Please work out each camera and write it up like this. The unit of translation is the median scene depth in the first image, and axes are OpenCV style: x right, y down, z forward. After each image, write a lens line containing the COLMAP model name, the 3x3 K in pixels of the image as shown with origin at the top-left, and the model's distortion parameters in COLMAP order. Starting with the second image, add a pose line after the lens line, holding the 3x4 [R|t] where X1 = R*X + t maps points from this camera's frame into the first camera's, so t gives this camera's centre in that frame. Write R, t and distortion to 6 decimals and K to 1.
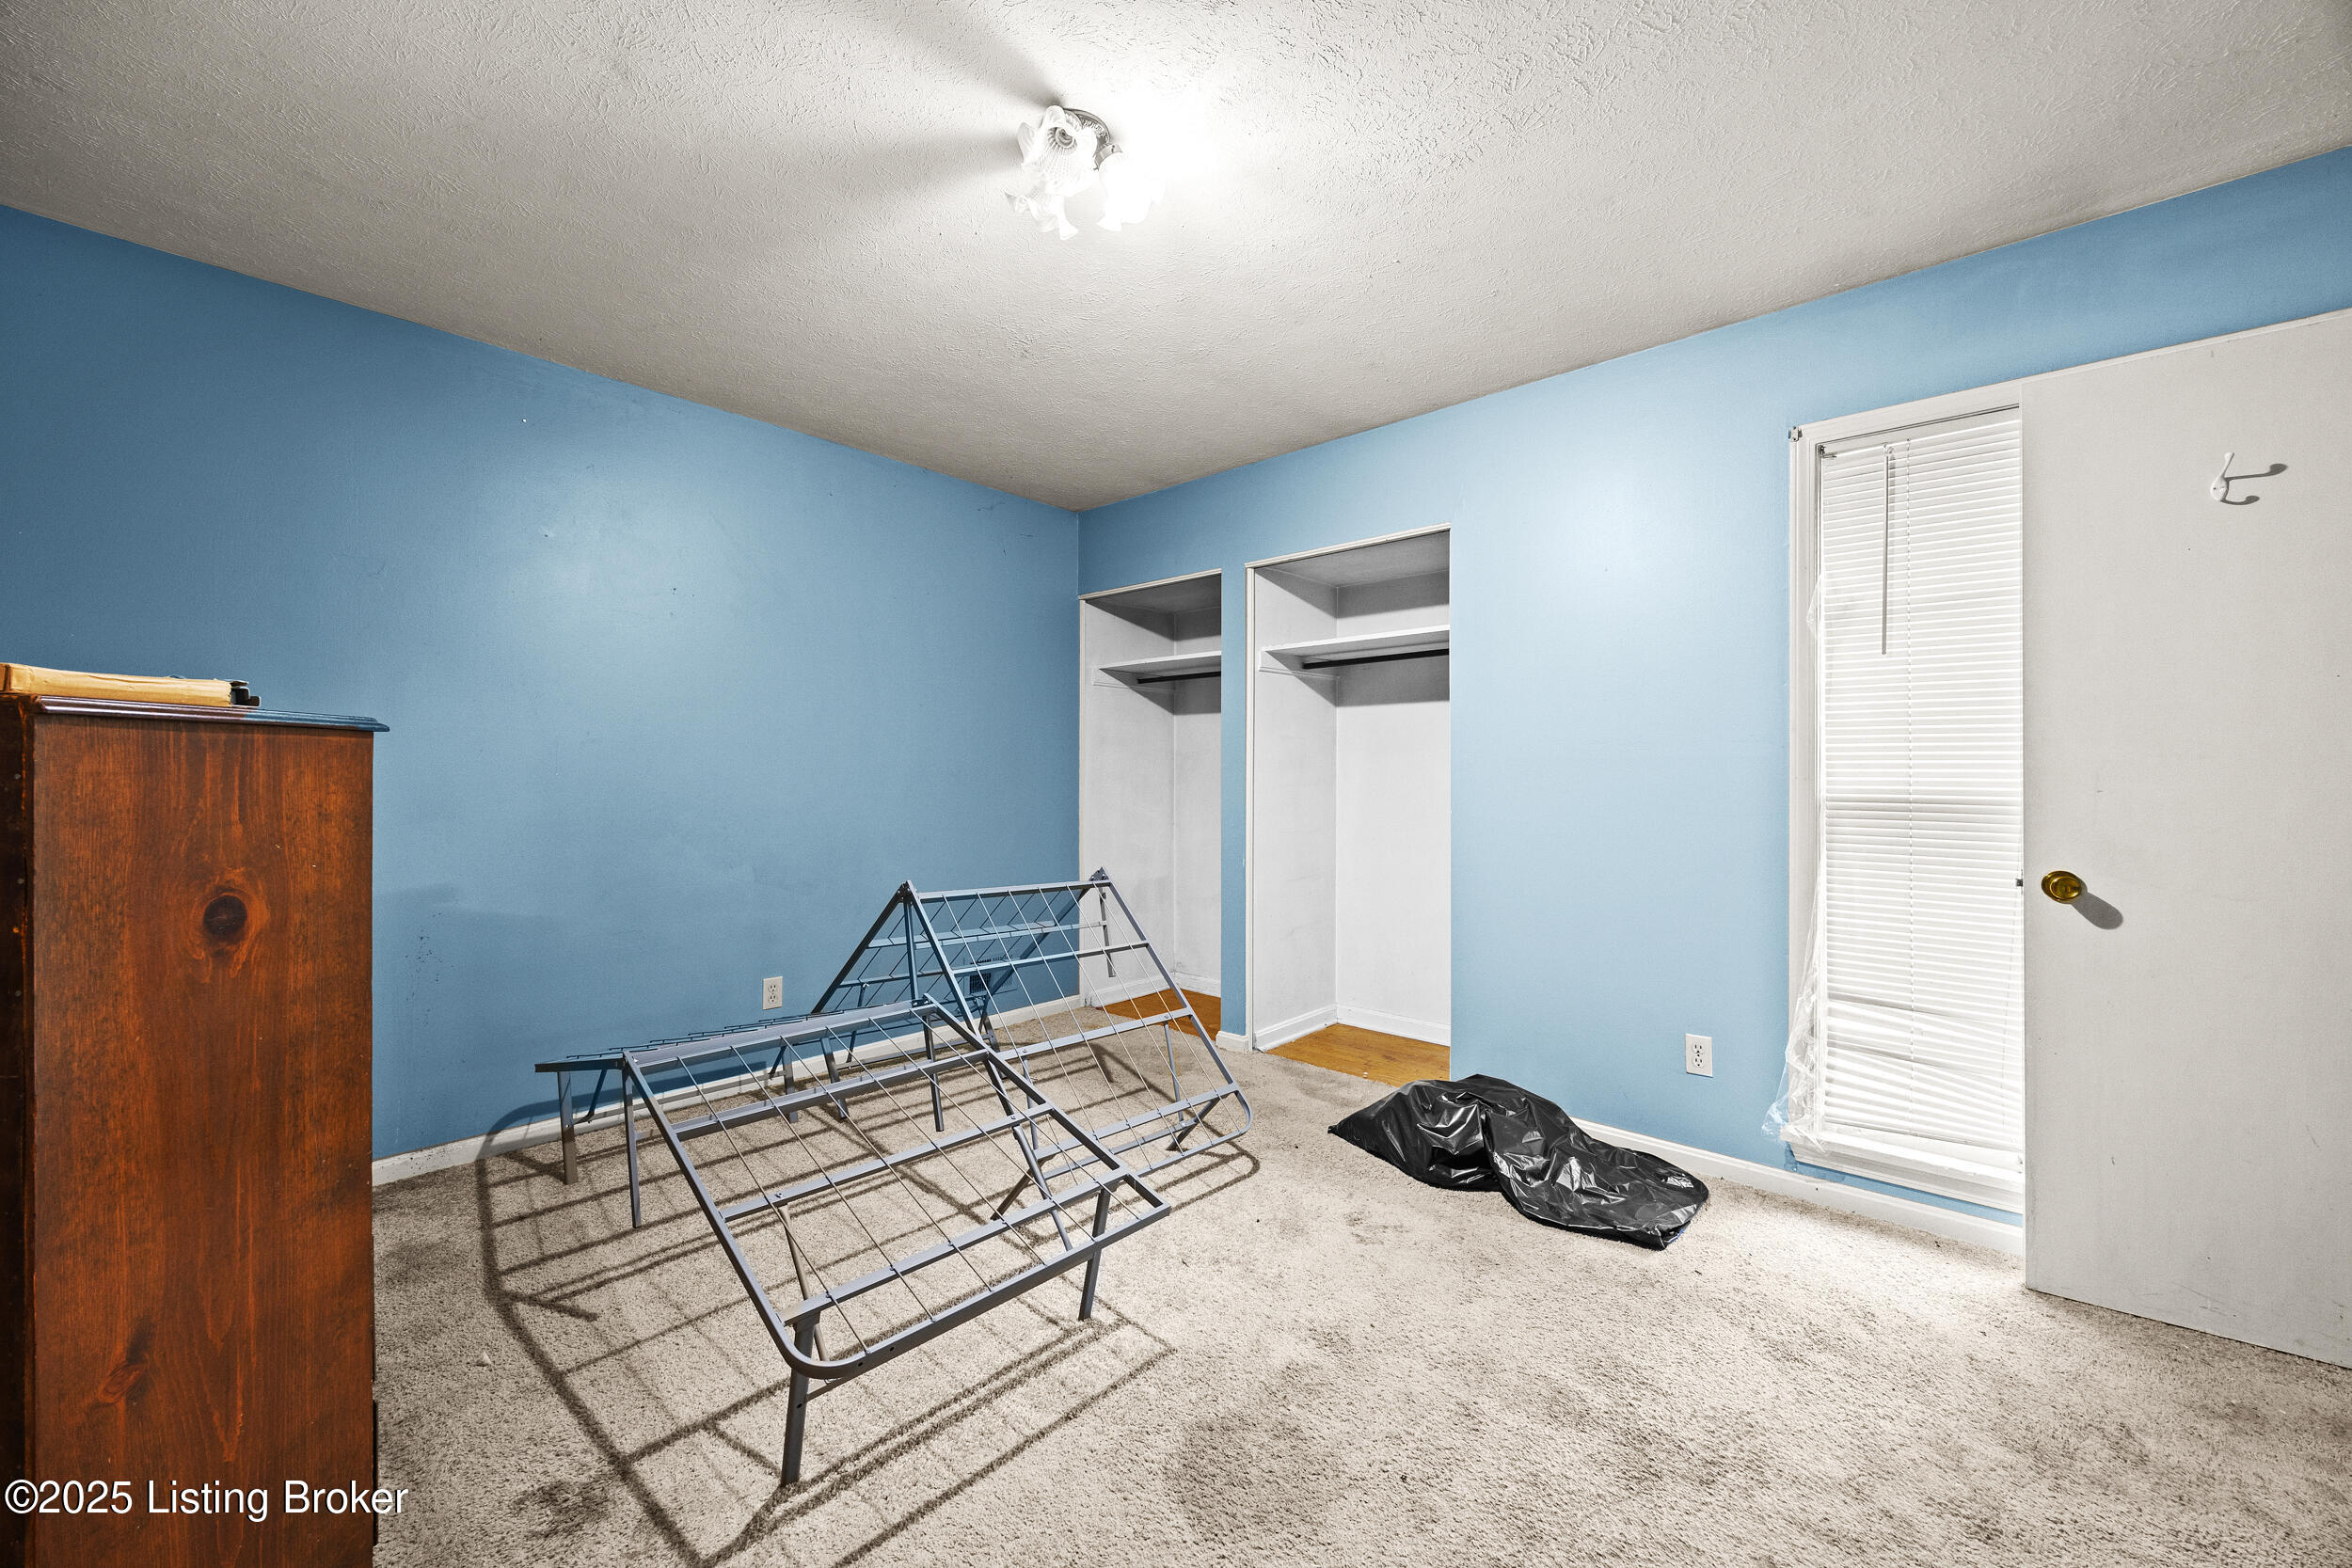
lens RADIAL K [[909.2, 0, 1177.3], [0, 909.2, 783.1], [0, 0, 1]] dist [-0.012907, 0.000100]
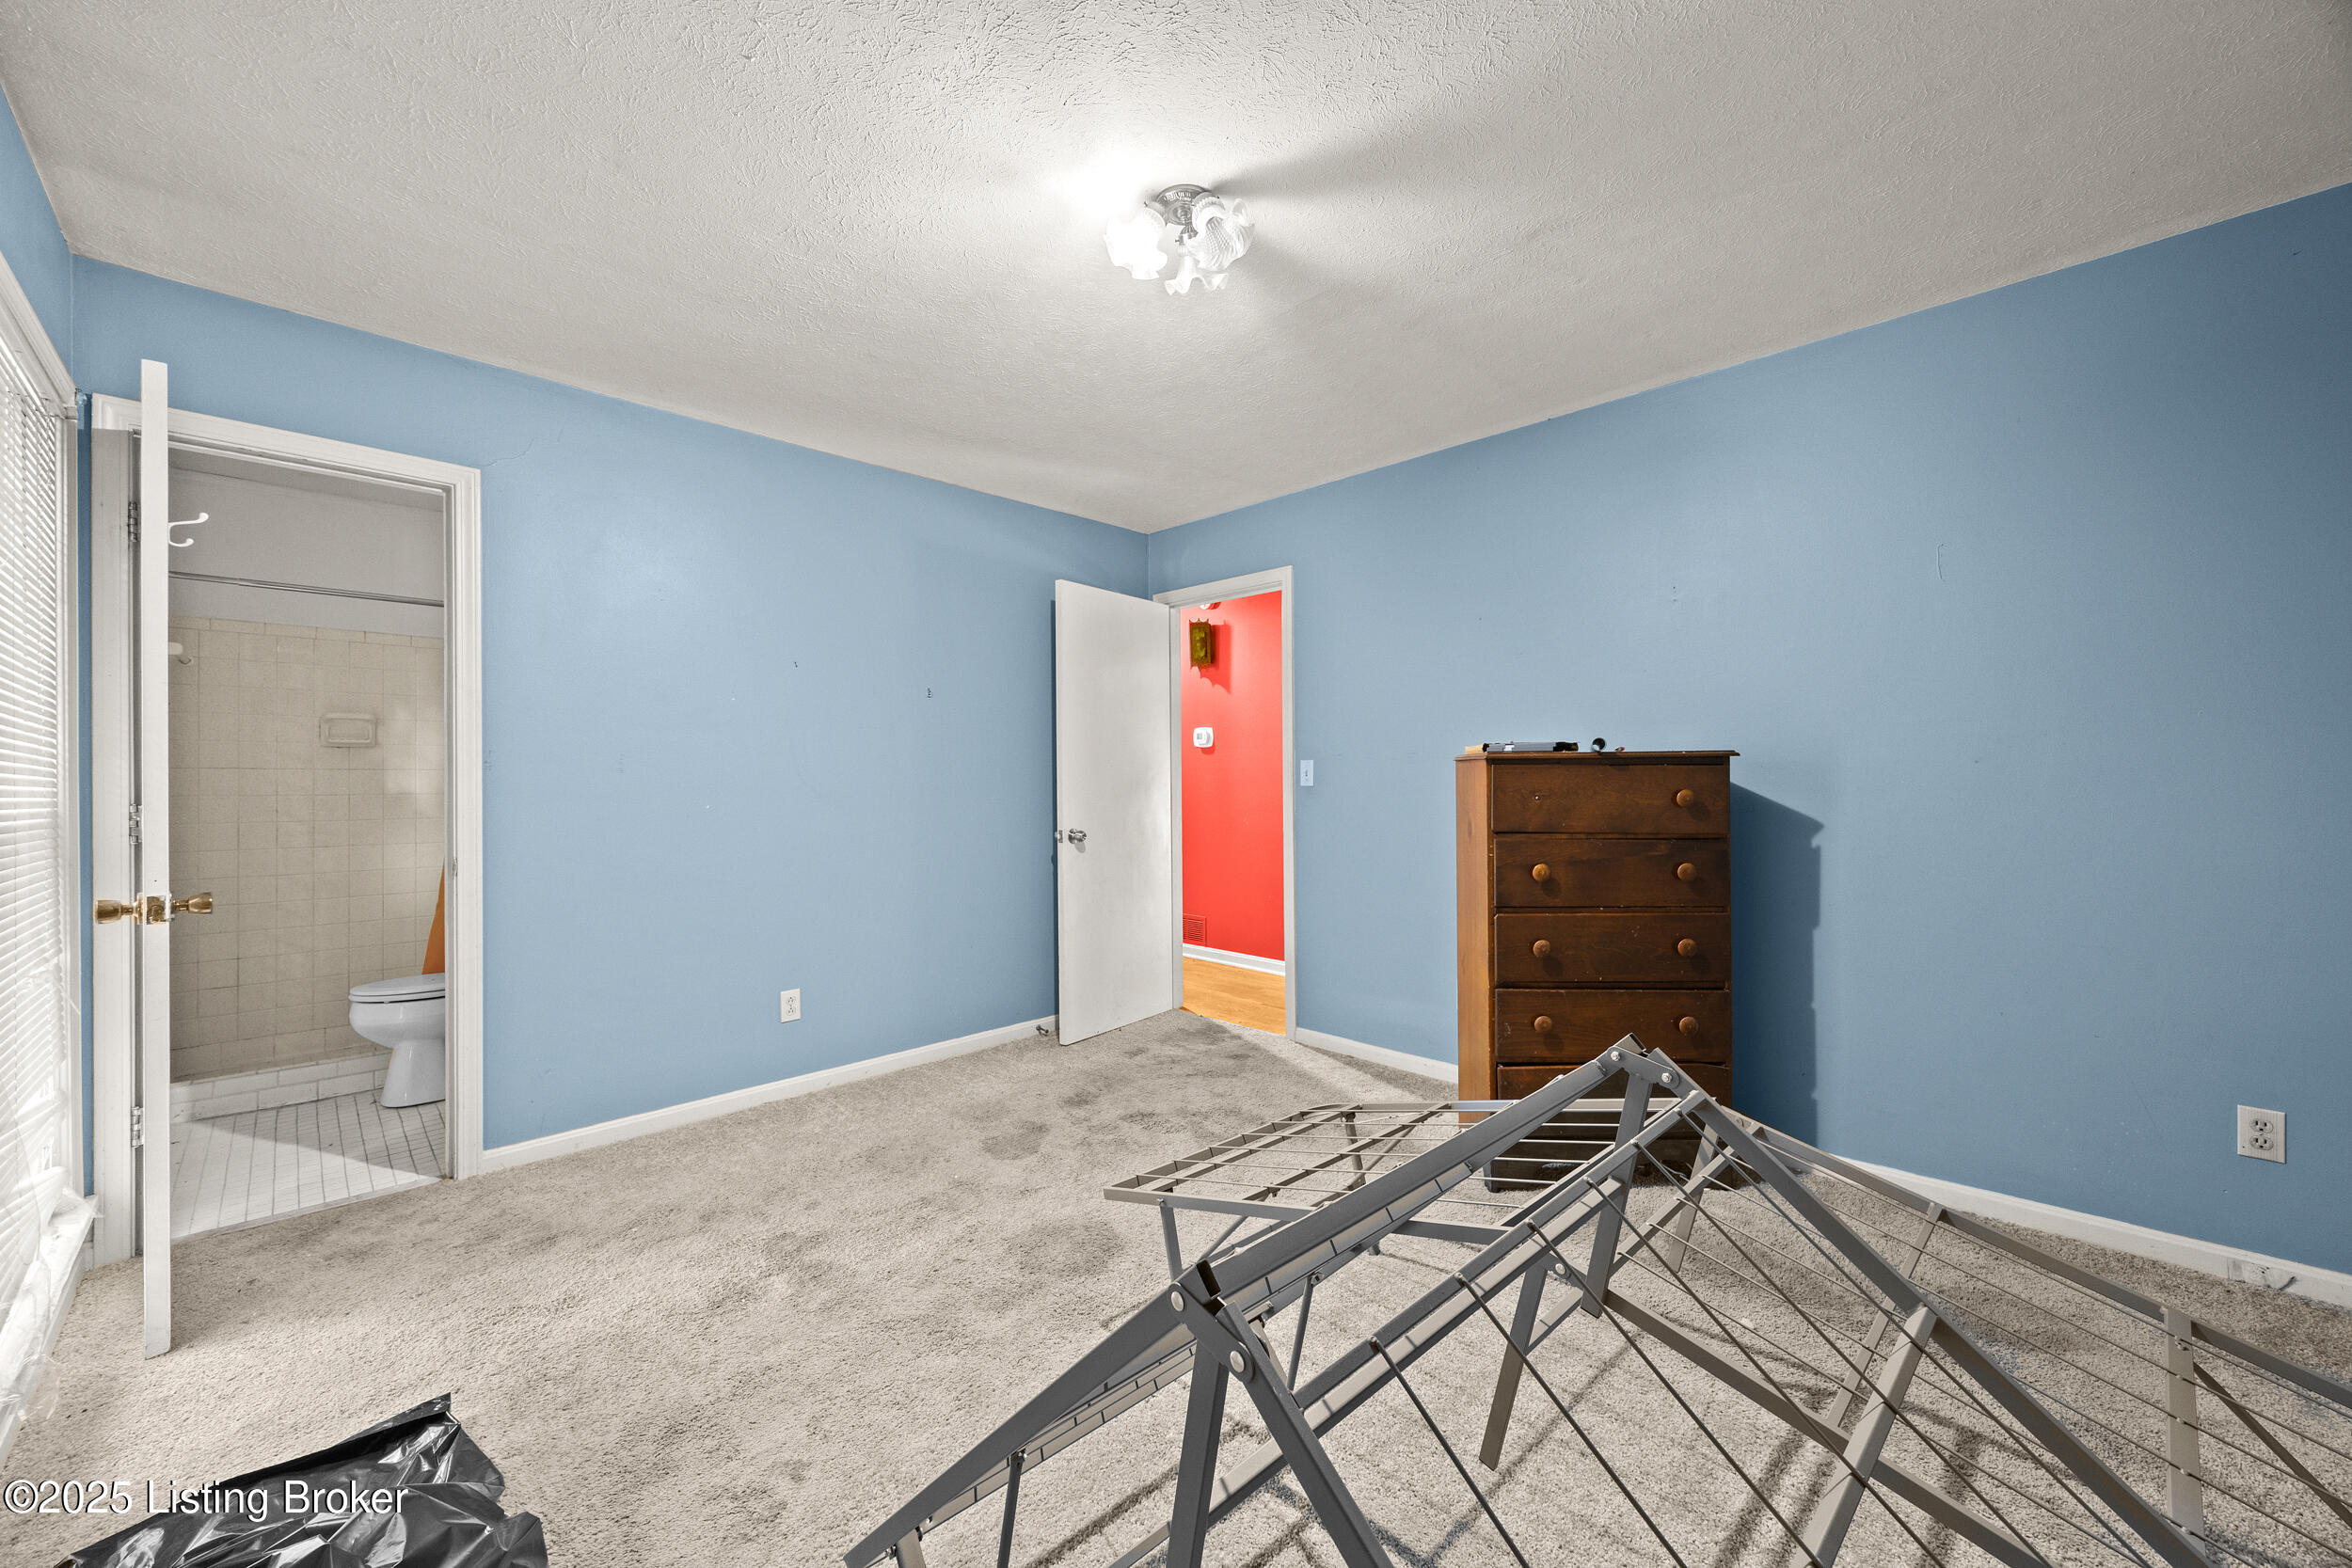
lens RADIAL K [[909.2, 0, 1174.1], [0, 909.2, 780.7], [0, 0, 1]] dist [-0.012907, 0.000100]
pose [[-0.998462, 0.001053, 0.055433, -0.165712], [0.001407, 0.999979, 0.006346, -0.029086], [-0.055426, 0.006415, -0.998442, 2.268374]]
